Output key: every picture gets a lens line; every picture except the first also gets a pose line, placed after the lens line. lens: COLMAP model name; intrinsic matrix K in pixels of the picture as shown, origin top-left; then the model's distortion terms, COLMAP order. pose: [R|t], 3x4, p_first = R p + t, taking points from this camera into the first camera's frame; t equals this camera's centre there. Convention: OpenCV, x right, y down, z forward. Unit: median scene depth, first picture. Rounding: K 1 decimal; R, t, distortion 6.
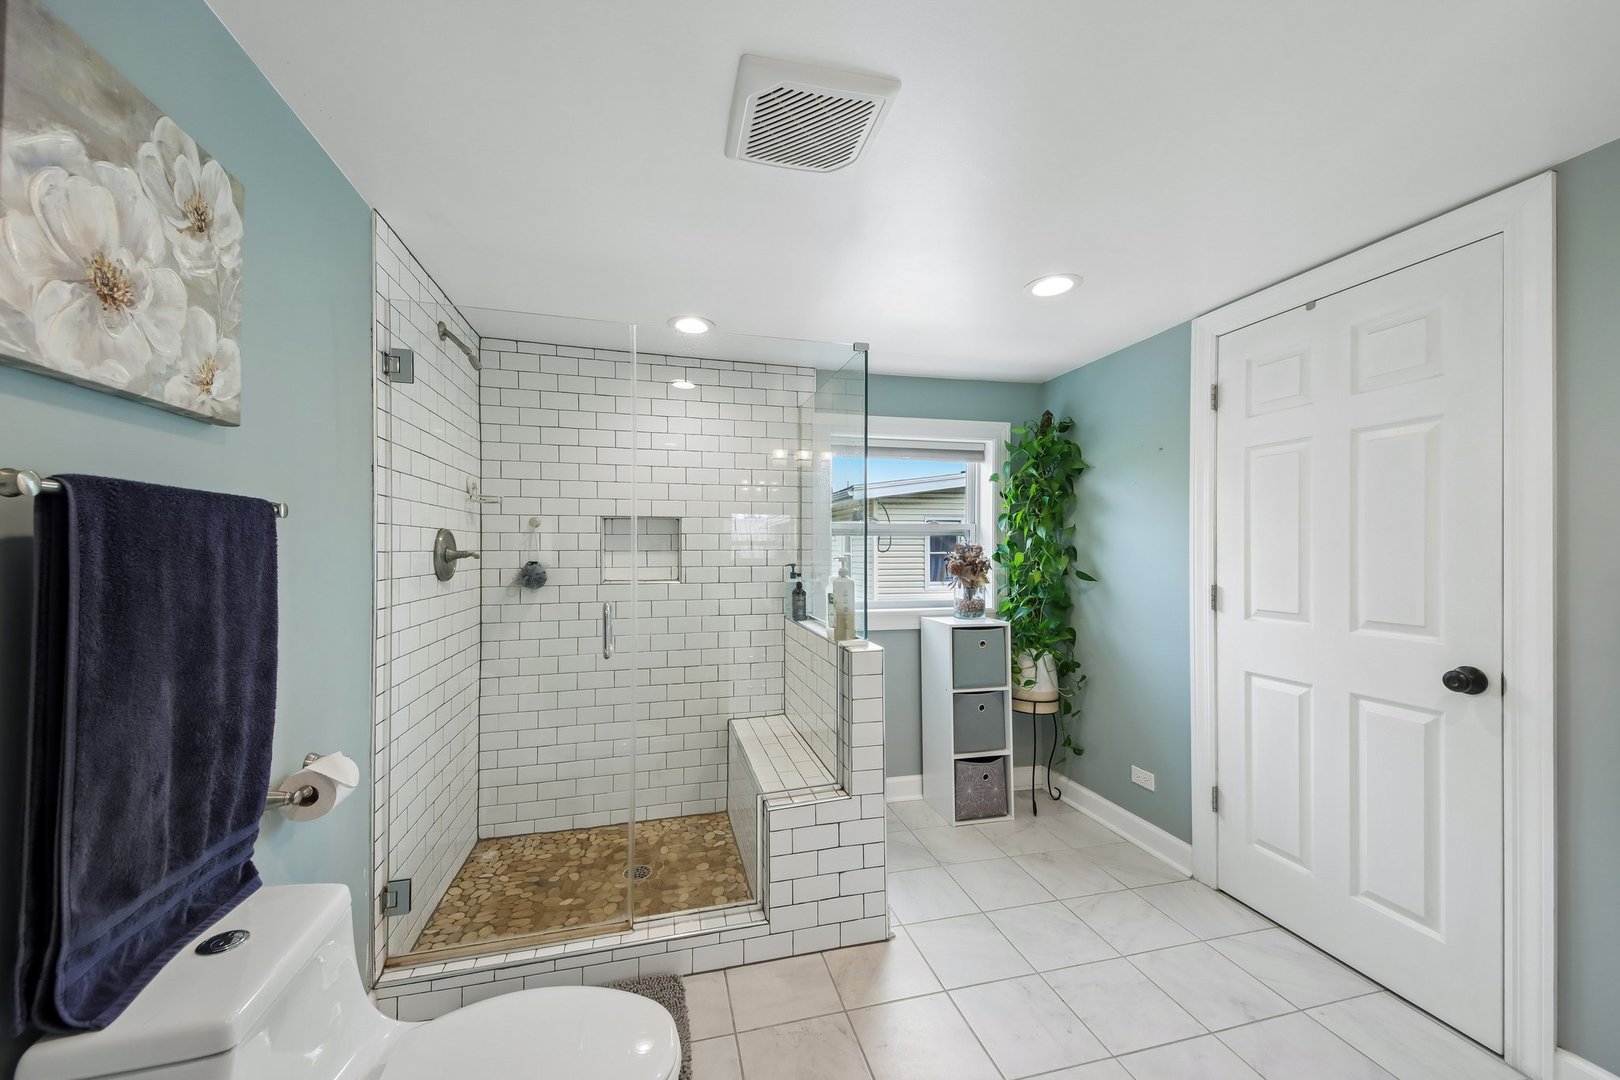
lens RADIAL K [[604.9, 0, 806.4], [0, 604.9, 544.9], [0, 0, 1]] dist [0.027506, -0.001352]
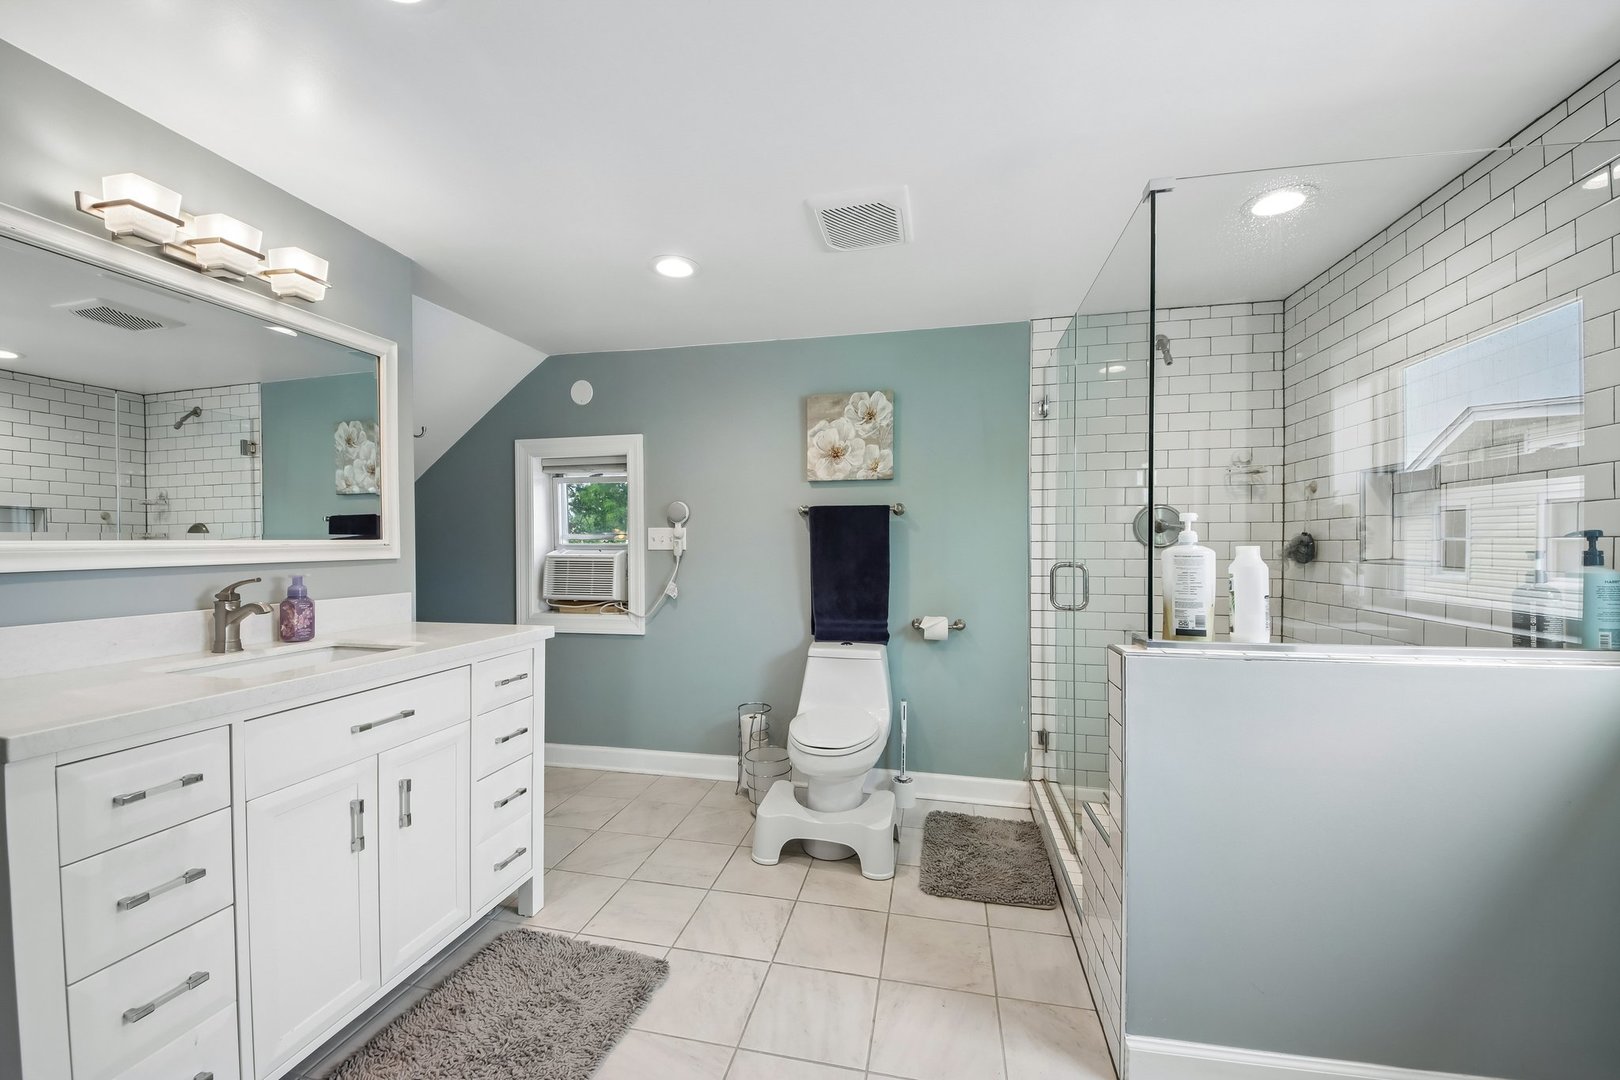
lens RADIAL K [[604.9, 0, 806.2], [0, 604.9, 547.0], [0, 0, 1]] dist [0.027506, -0.001352]
pose [[-0.450990, 0.006816, -0.892503, 1.880969], [0.007761, 0.999963, 0.003715, 0.109292], [0.892495, -0.005251, -0.451026, 2.133797]]
